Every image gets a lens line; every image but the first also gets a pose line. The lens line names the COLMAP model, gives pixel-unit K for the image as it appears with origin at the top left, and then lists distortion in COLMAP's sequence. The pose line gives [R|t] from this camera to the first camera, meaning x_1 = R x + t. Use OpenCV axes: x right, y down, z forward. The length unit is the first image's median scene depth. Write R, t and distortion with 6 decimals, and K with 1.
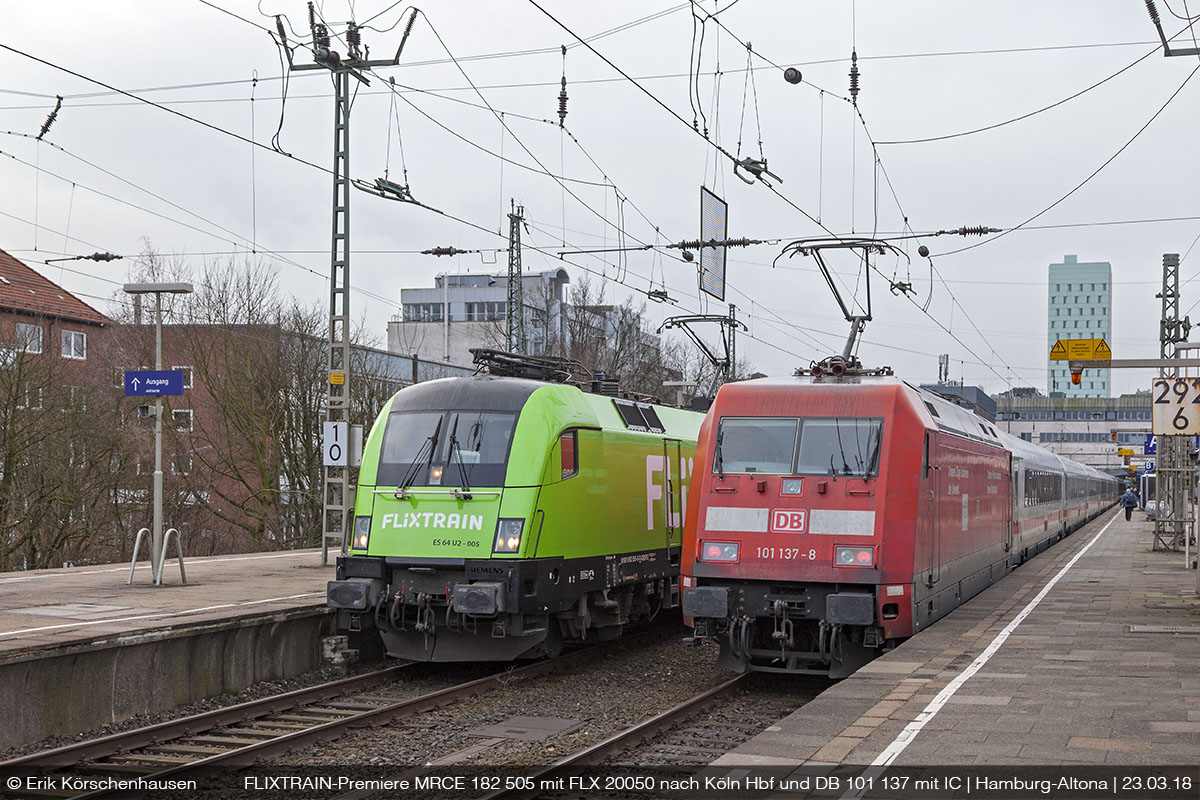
lens RADIAL K [[1627.1, 0, 680.9], [0, 1627.1, 457.4], [0, 0, 1]] dist [0.027622, -0.007755]
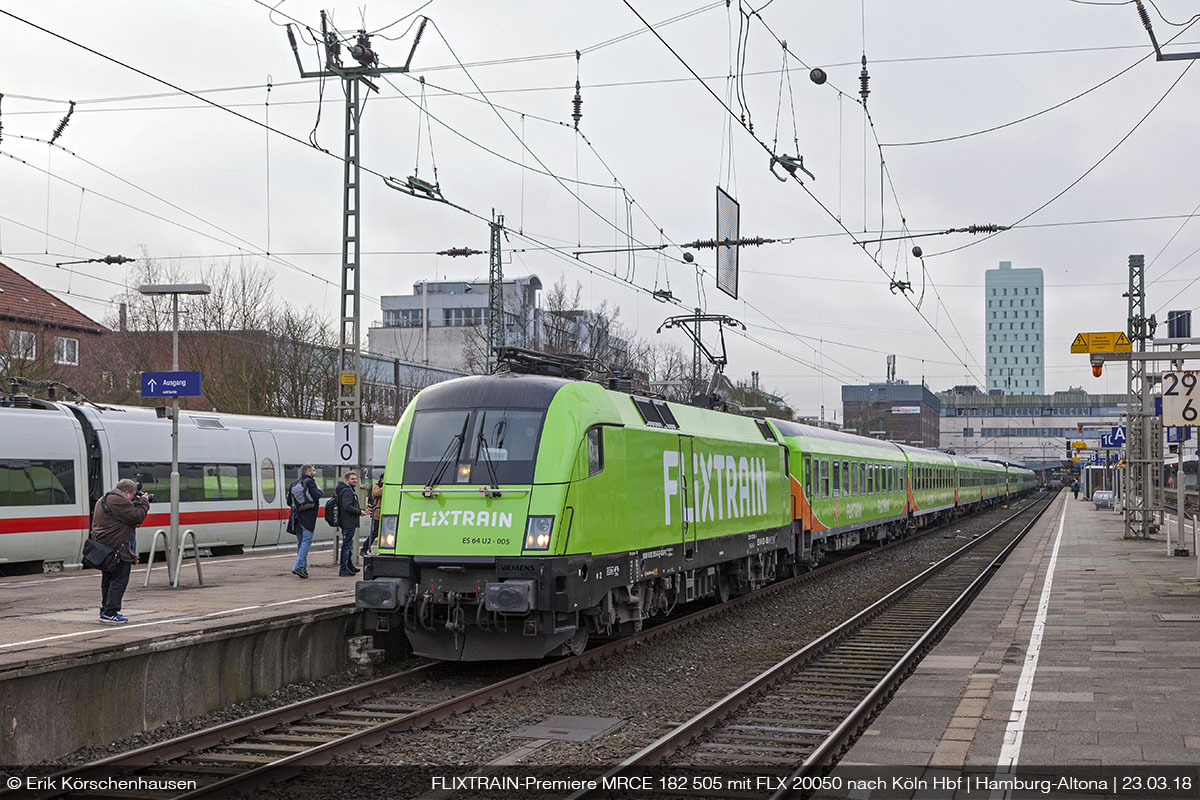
lens RADIAL K [[1546.6, 0, 712.5], [0, 1546.6, 401.2], [0, 0, 1]] dist [0.015059, 0.043769]
pose [[0.999030, -0.008975, 0.043102, -0.034258], [0.010451, 0.999362, -0.034144, 0.000860], [-0.042769, 0.034561, 0.998487, 0.039496]]
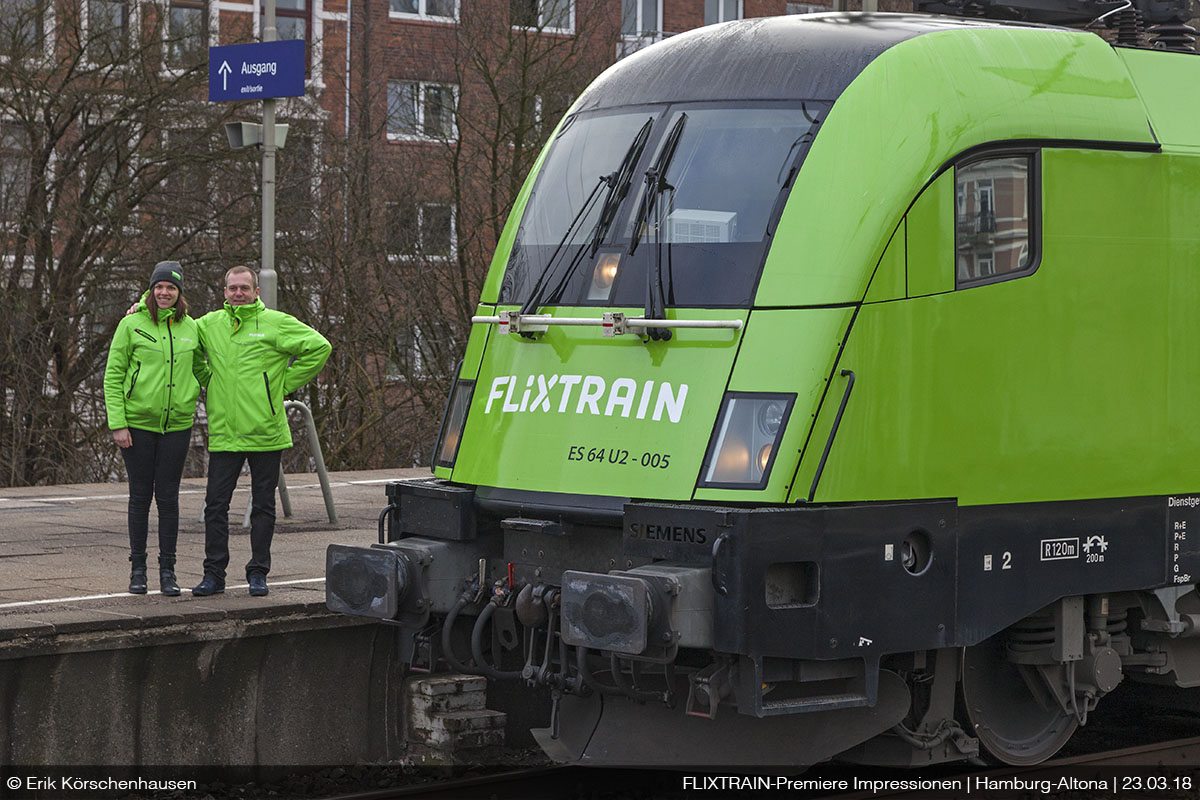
lens RADIAL K [[3066.2, 0, 600.0], [0, 3066.2, 400.0], [0, 0, 1]] dist [0.021870, 0.082535]
pose [[0.867958, 0.016404, -0.496366, 0.180808], [0.007447, 0.998912, 0.046034, 0.006129], [0.496581, -0.043652, 0.866892, 0.334650]]
